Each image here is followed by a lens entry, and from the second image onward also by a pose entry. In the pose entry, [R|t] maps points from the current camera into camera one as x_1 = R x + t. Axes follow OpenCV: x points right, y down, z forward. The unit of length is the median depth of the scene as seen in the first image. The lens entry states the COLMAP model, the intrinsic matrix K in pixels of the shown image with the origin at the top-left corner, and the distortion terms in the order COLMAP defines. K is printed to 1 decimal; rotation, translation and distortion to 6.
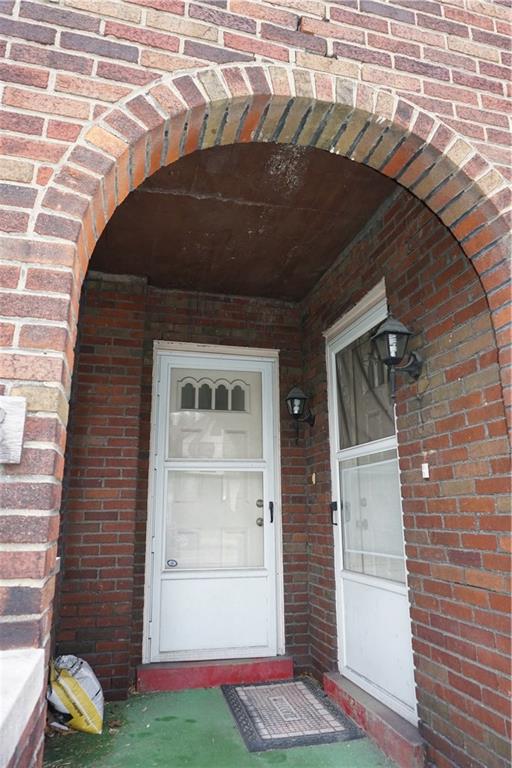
lens RADIAL K [[512.6, 0, 262.9], [0, 512.6, 382.6], [0, 0, 1]] dist [-0.058250, 0.044554]
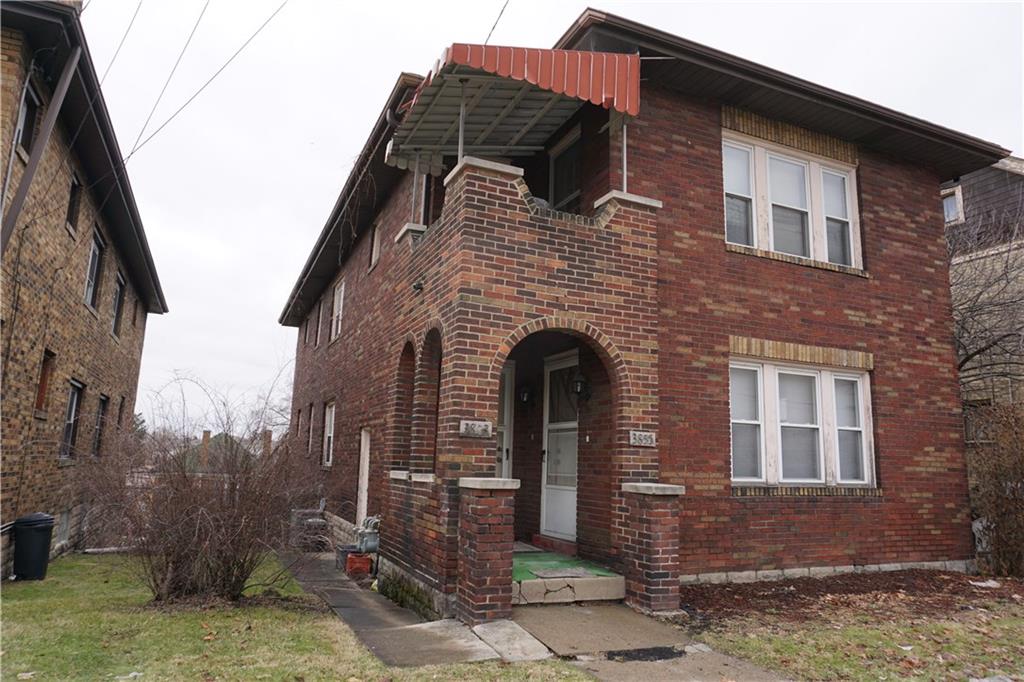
lens RADIAL K [[683.5, 0, 512.0], [0, 683.5, 341.0], [0, 0, 1]] dist [-0.058250, 0.044554]
pose [[0.987267, 0.066604, 0.144457, -0.735323], [-0.076590, 0.994961, 0.064703, -0.647911], [-0.139420, -0.074943, 0.987393, -2.907773]]
